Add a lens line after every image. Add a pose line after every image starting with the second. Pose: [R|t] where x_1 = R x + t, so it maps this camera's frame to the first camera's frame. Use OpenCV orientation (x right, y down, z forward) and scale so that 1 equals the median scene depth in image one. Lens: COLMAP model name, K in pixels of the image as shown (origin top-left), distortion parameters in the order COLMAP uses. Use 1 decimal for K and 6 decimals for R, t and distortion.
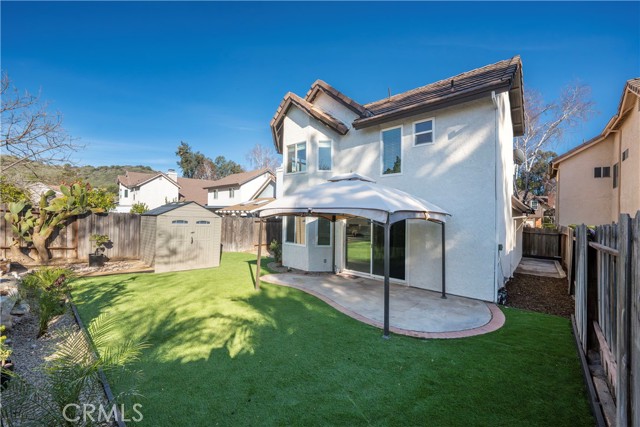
lens RADIAL K [[247.3, 0, 313.8], [0, 247.3, 216.0], [0, 0, 1]] dist [-0.002337, 0.000969]
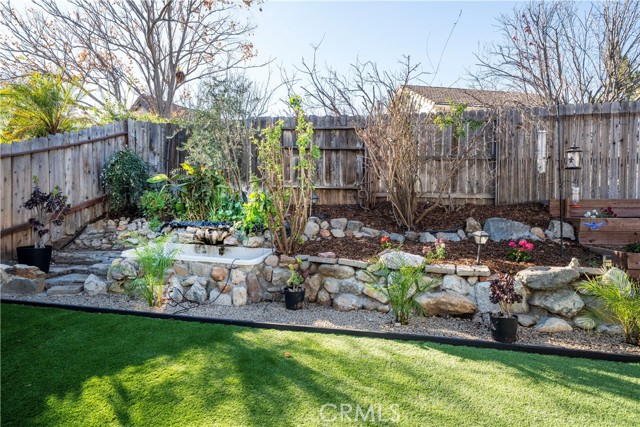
lens RADIAL K [[389.7, 0, 321.6], [0, 389.7, 211.2], [0, 0, 1]] dist [0.001755, -0.008242]
pose [[-0.863380, -0.019790, -0.504165, -0.143030], [-0.023474, 0.999724, 0.000957, 0.069425], [0.504007, 0.012661, -0.863607, 0.880419]]
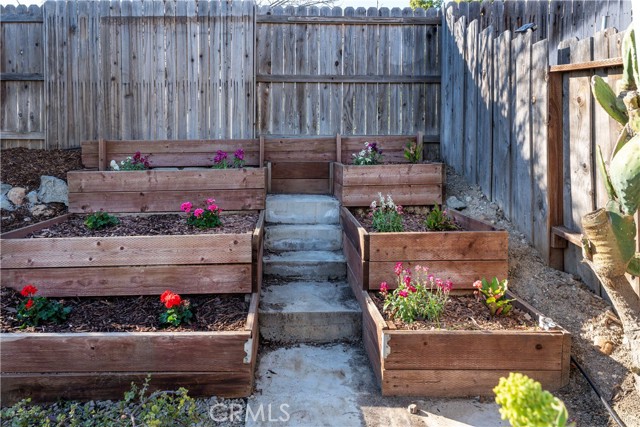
lens RADIAL K [[413.4, 0, 297.9], [0, 413.4, 151.8], [0, 0, 1]] dist [0.069389, 0.001343]
pose [[-0.740471, -0.004535, -0.672072, -0.857376], [-0.008442, 0.999961, 0.002554, 0.042718], [0.672035, 0.007565, -0.740481, 1.060419]]
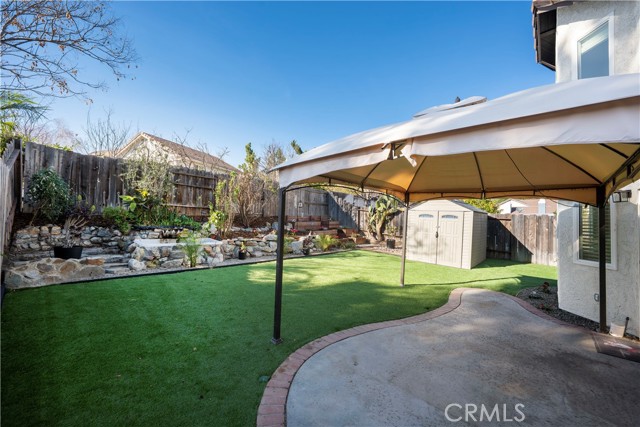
lens RADIAL K [[247.3, 0, 315.9], [0, 247.3, 212.5], [0, 0, 1]] dist [-0.002337, 0.000969]
pose [[-0.003500, -0.041868, -0.999117, 0.581090], [-0.023560, 0.998849, -0.041774, 0.073970], [0.999716, 0.023393, -0.004482, 0.615847]]
